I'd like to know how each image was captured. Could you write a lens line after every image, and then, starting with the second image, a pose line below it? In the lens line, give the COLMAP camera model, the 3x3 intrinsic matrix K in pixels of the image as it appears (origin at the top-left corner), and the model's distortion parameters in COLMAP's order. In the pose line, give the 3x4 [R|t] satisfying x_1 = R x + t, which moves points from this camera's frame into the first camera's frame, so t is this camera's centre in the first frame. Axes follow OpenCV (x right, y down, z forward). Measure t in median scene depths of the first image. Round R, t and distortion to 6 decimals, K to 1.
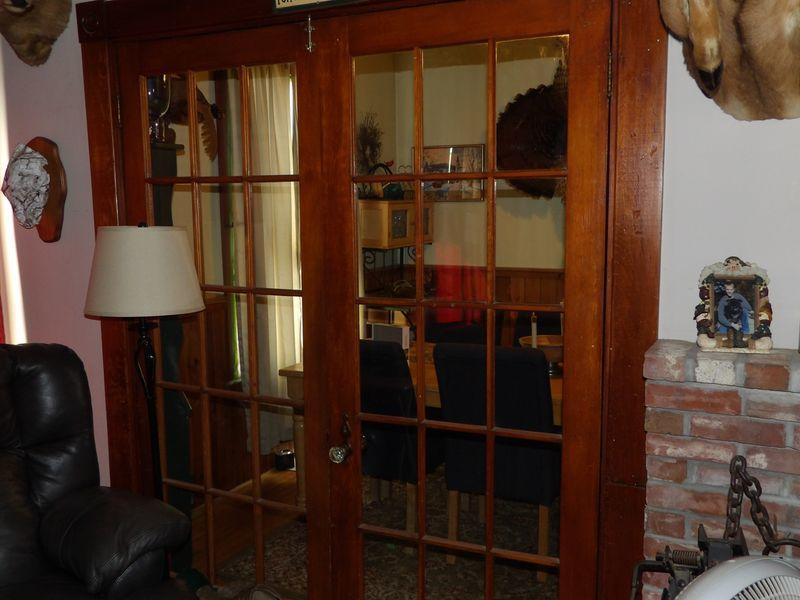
lens RADIAL K [[813.7, 0, 396.6], [0, 813.7, 312.6], [0, 0, 1]] dist [-0.015704, 0.094402]
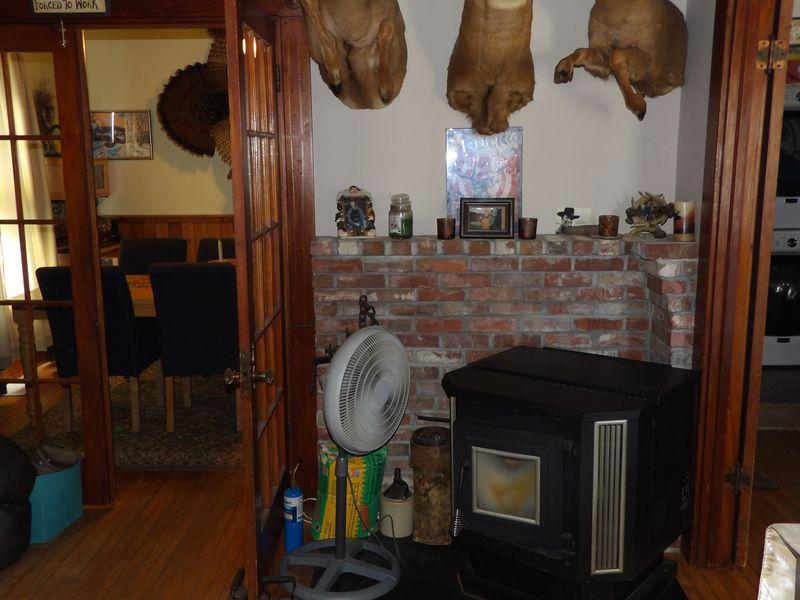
lens RADIAL K [[813.7, 0, 396.6], [0, 813.7, 312.6], [0, 0, 1]] dist [-0.015704, 0.094402]
pose [[0.900887, -0.079522, 0.426707, -0.277173], [0.060239, 0.996467, 0.058523, 0.107212], [-0.429853, -0.027018, 0.902494, -0.642109]]
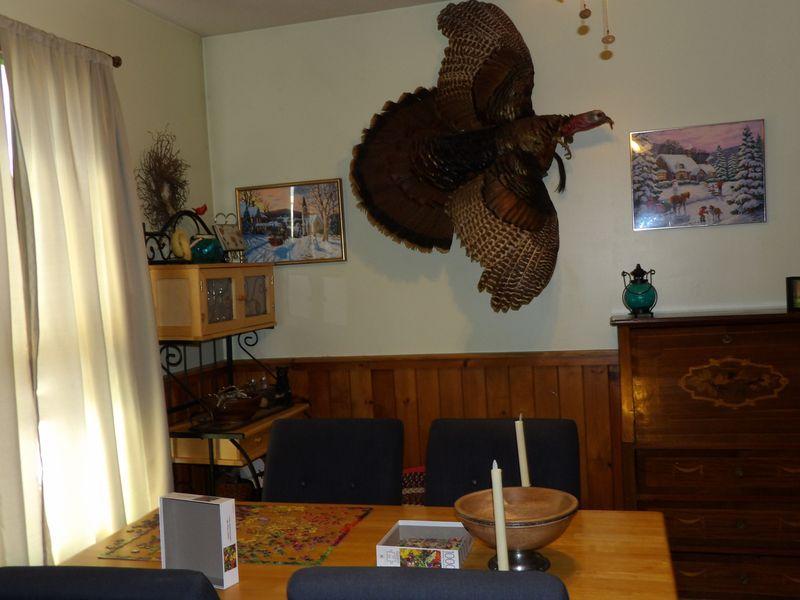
lens RADIAL K [[813.7, 0, 396.6], [0, 813.7, 312.6], [0, 0, 1]] dist [-0.015704, 0.094402]
pose [[0.979383, -0.056212, 0.194036, 0.040461], [0.074441, 0.993338, -0.087968, -0.089420], [-0.187798, 0.100599, 0.977042, 0.955027]]
